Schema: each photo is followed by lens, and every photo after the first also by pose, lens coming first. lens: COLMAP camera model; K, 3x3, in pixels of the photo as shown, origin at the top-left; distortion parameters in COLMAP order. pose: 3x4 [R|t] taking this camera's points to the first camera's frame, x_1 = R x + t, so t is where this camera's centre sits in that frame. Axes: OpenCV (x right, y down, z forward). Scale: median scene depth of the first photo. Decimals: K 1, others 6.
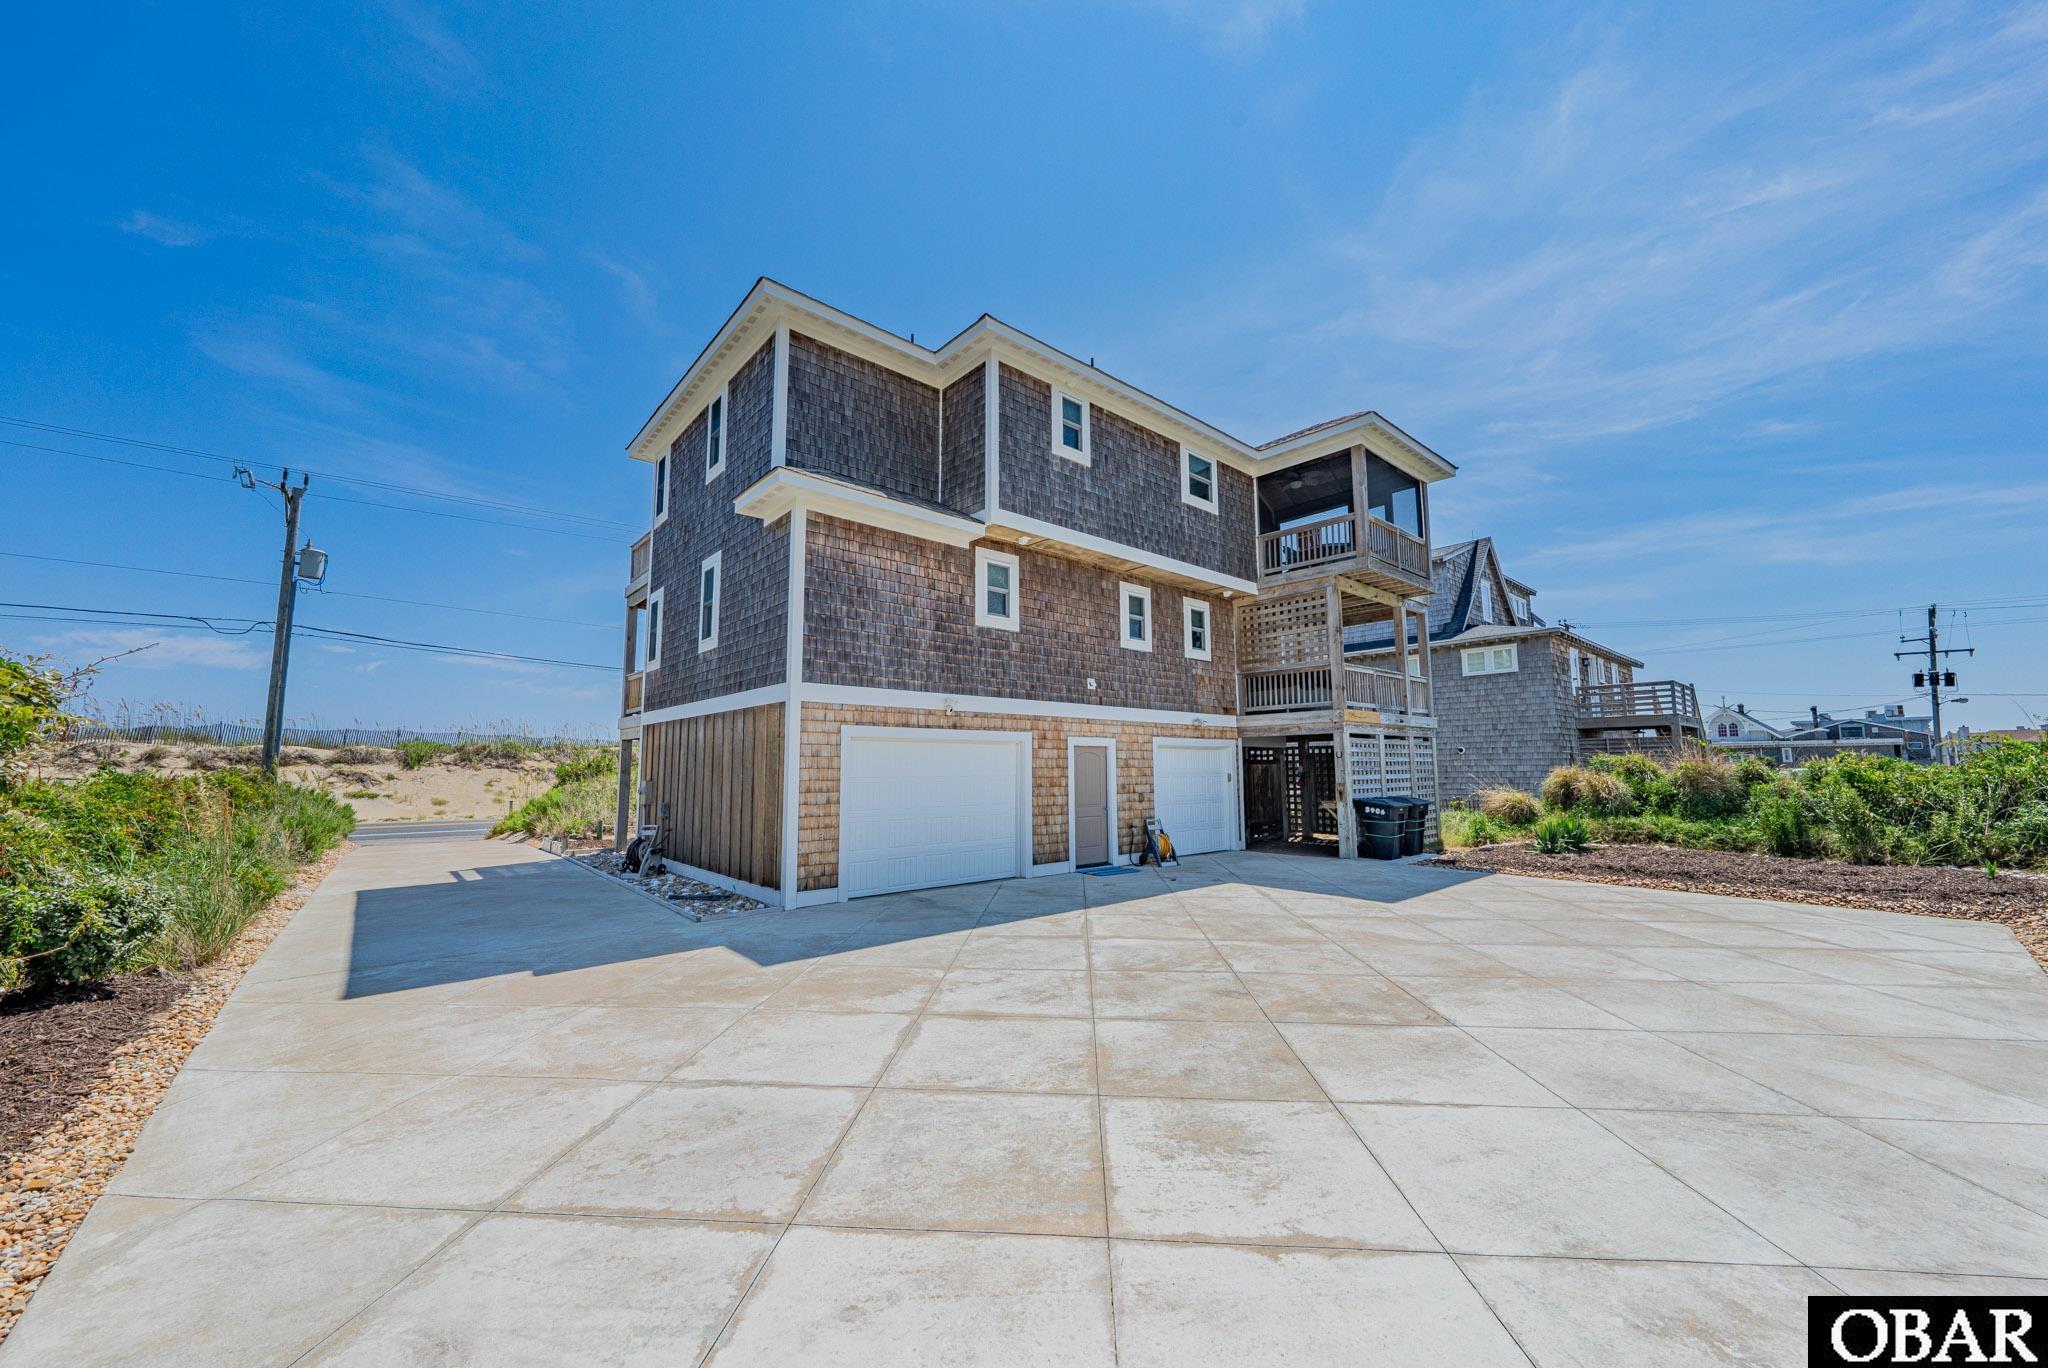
lens RADIAL K [[748.1, 0, 1019.8], [0, 748.1, 684.9], [0, 0, 1]] dist [-0.009496, -0.000247]
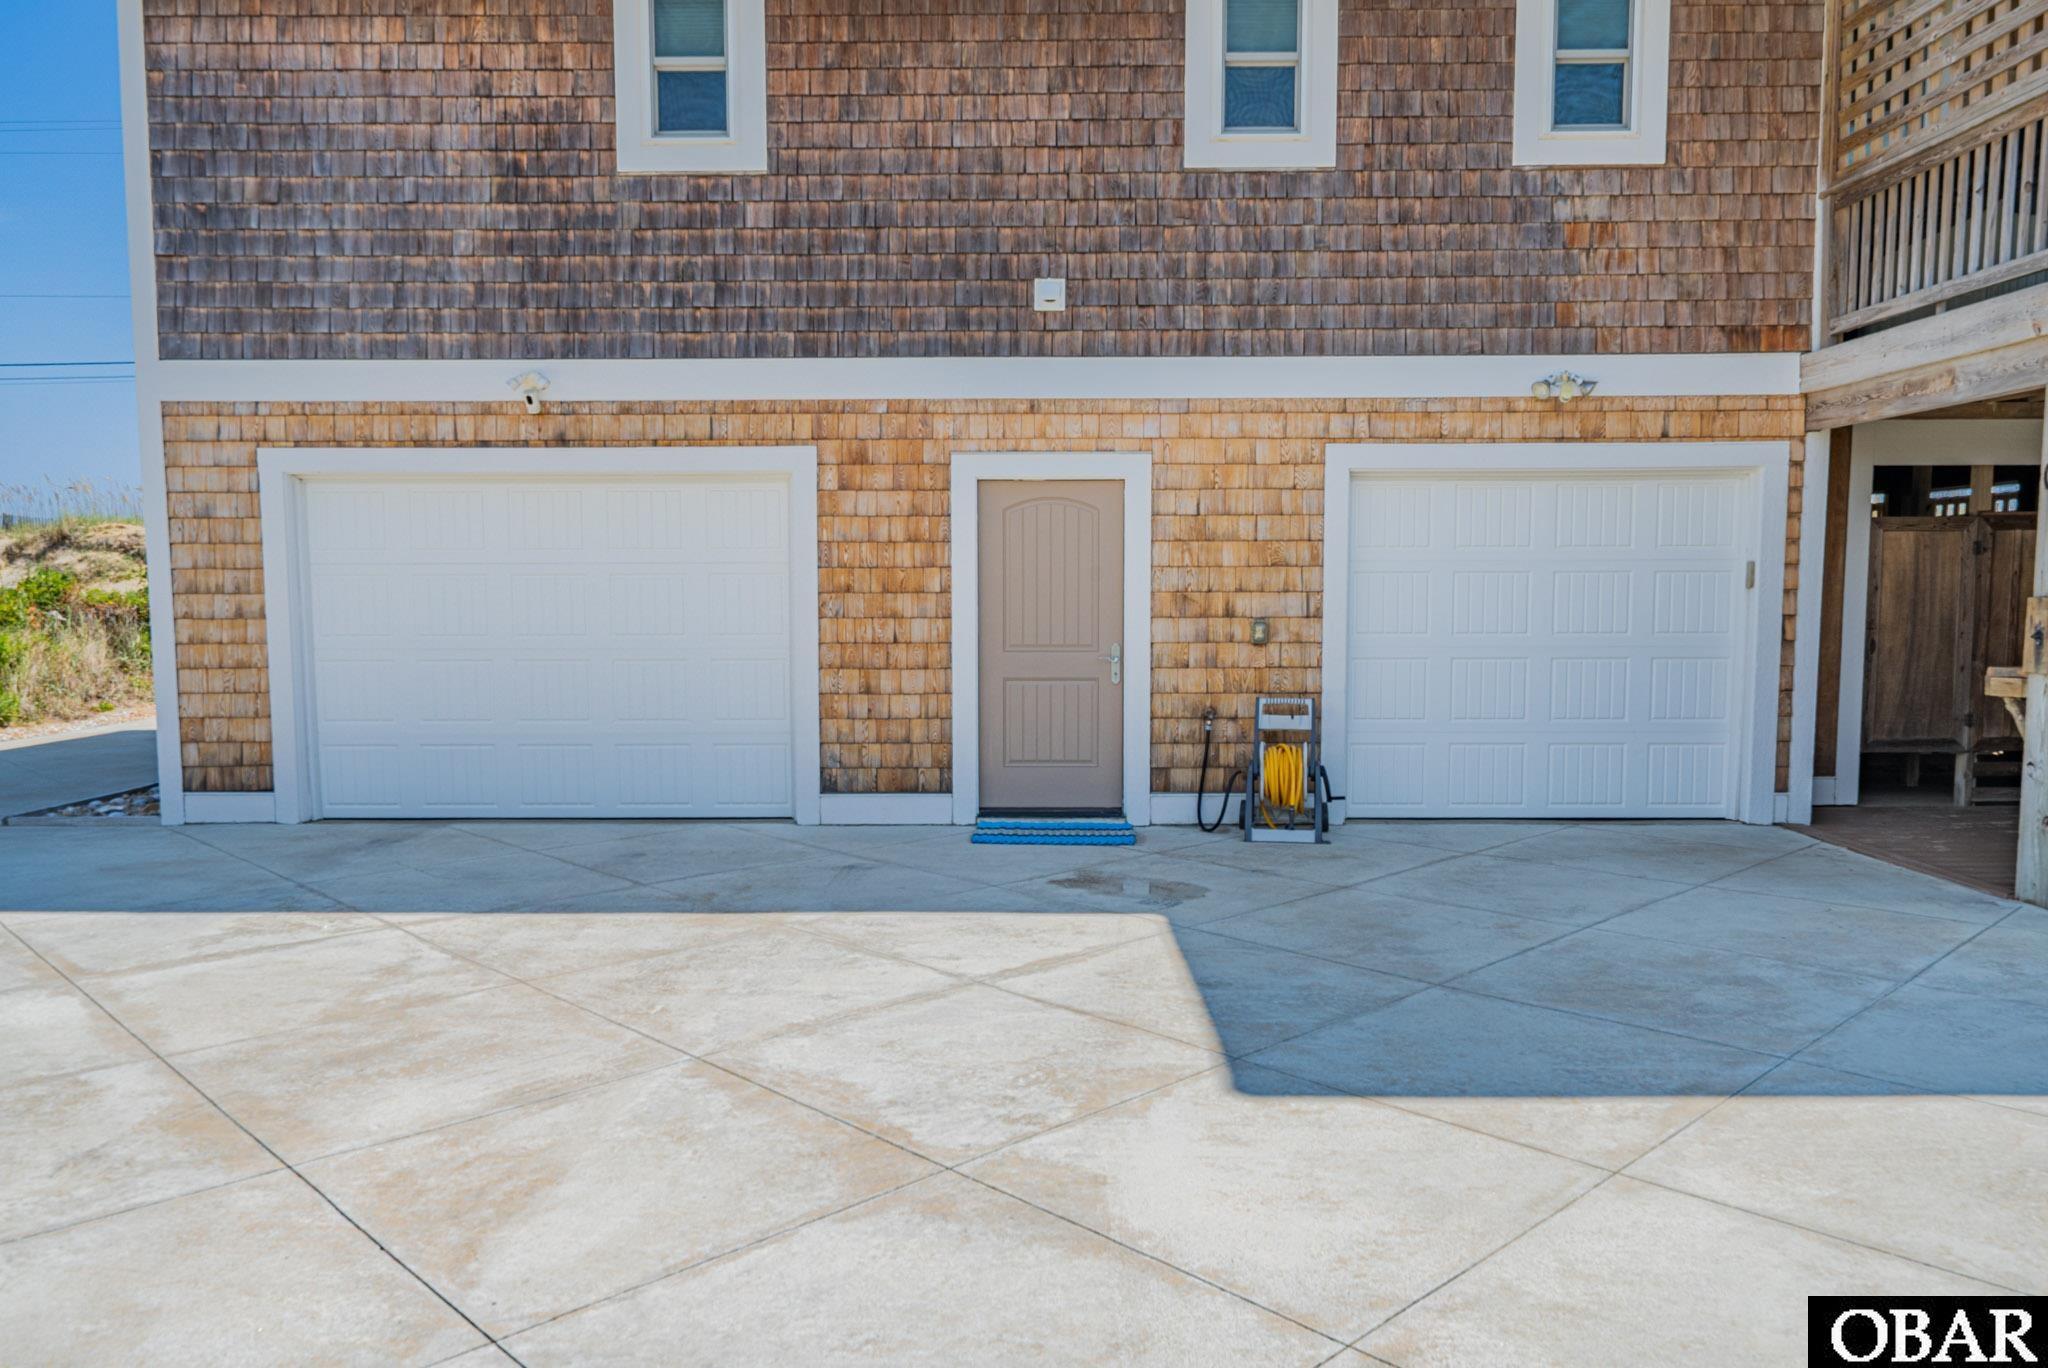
lens RADIAL K [[1459.7, 0, 1018.6], [0, 1459.7, 694.1], [0, 0, 1]] dist [0.007718, -0.001258]
pose [[0.742946, 0.054199, -0.667153, 0.594439], [0.073960, 0.983966, 0.162298, 0.075622], [0.665253, -0.169921, 0.727025, 0.528063]]
